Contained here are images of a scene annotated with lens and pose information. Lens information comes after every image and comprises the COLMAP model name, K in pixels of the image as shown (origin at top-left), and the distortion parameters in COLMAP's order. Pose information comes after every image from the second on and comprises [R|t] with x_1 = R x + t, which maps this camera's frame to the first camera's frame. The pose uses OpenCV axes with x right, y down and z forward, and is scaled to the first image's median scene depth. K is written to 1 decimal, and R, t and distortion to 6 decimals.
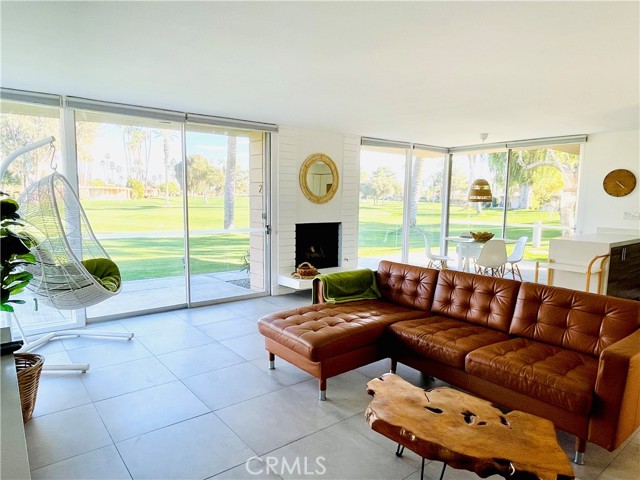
lens RADIAL K [[414.1, 0, 322.1], [0, 414.1, 242.0], [0, 0, 1]] dist [0.011679, 0.001215]
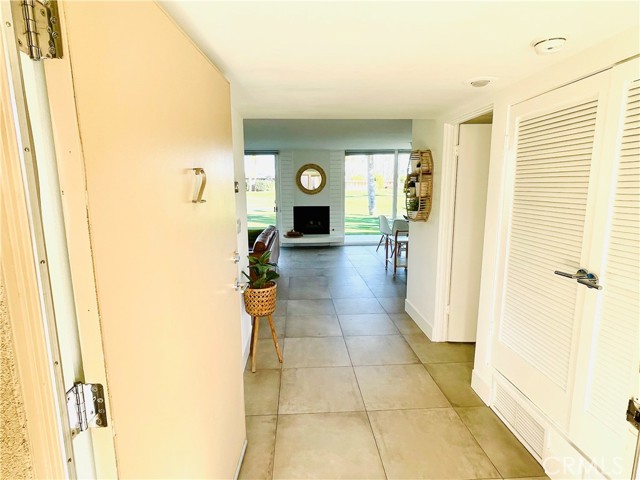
lens RADIAL K [[352.7, 0, 317.0], [0, 352.7, 242.1], [0, 0, 1]] dist [-0.015332, 0.008138]
pose [[0.806408, 0.076044, -0.586451, 0.816585], [-0.047316, 0.996815, 0.064192, 0.004786], [0.589464, -0.024017, 0.807437, -0.117440]]
